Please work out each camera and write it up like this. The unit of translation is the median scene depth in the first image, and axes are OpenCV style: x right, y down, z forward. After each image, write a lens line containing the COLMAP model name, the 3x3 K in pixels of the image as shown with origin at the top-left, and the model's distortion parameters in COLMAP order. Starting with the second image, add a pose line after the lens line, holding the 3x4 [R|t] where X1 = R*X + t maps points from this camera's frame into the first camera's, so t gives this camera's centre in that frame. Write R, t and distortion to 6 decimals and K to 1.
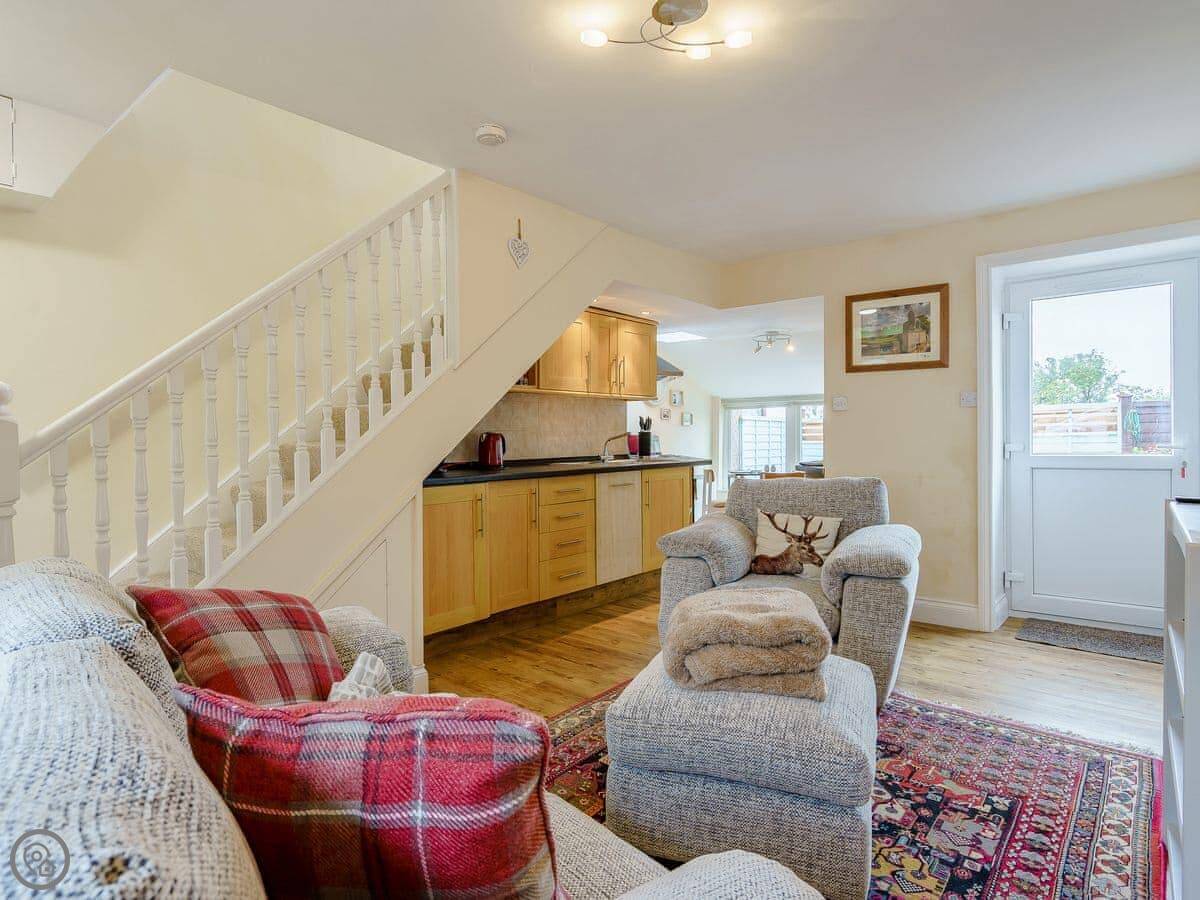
lens RADIAL K [[736.0, 0, 595.8], [0, 736.0, 444.4], [0, 0, 1]] dist [0.009180, -0.000761]
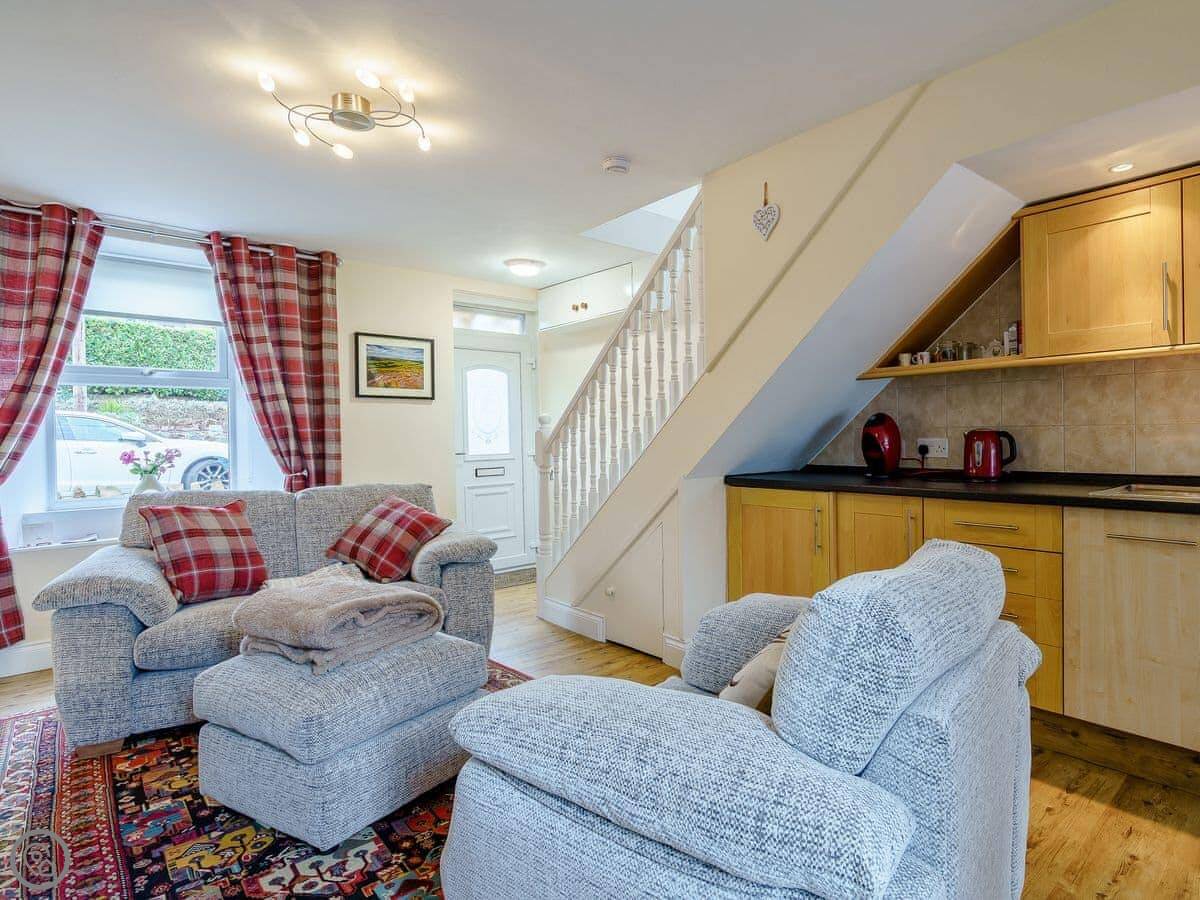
lens RADIAL K [[644.8, 0, 611.9], [0, 644.8, 443.4], [0, 0, 1]] dist [0.003478, 0.000345]
pose [[-0.219369, 0.019408, -0.975449, 1.119988], [0.002019, 0.999809, 0.019438, -0.032857], [0.975640, 0.002295, -0.219366, 1.662901]]
